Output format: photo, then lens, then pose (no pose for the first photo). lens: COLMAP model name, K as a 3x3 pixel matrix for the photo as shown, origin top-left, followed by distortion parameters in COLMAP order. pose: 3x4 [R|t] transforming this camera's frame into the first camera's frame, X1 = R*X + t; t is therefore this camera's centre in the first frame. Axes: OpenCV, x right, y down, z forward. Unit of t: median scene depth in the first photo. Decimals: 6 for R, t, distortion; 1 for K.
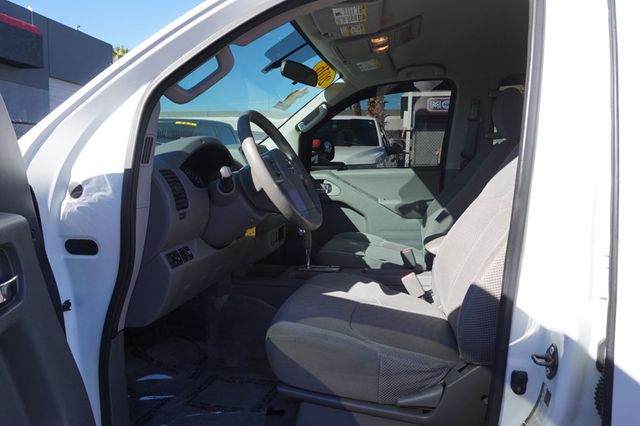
lens RADIAL K [[439.7, 0, 320.0], [0, 439.7, 213.0], [0, 0, 1]] dist [0.001328, 0.001801]
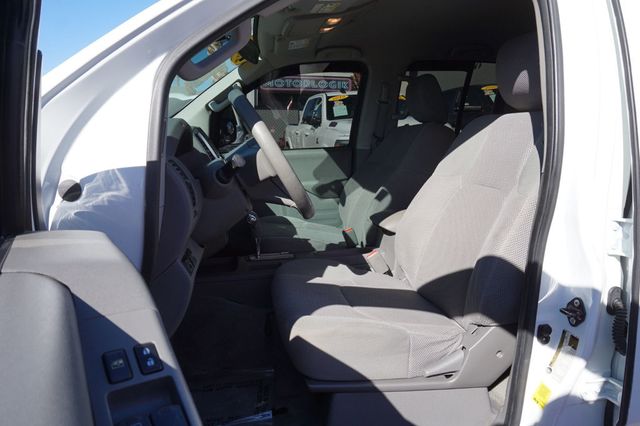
lens RADIAL K [[440.8, 0, 320.0], [0, 440.8, 213.0], [0, 0, 1]] dist [-0.006116, -0.002919]
pose [[0.925034, -0.073983, 0.372610, -0.416743], [0.055962, 0.996690, 0.058966, -0.032253], [-0.375739, -0.033694, 0.926113, 0.118890]]
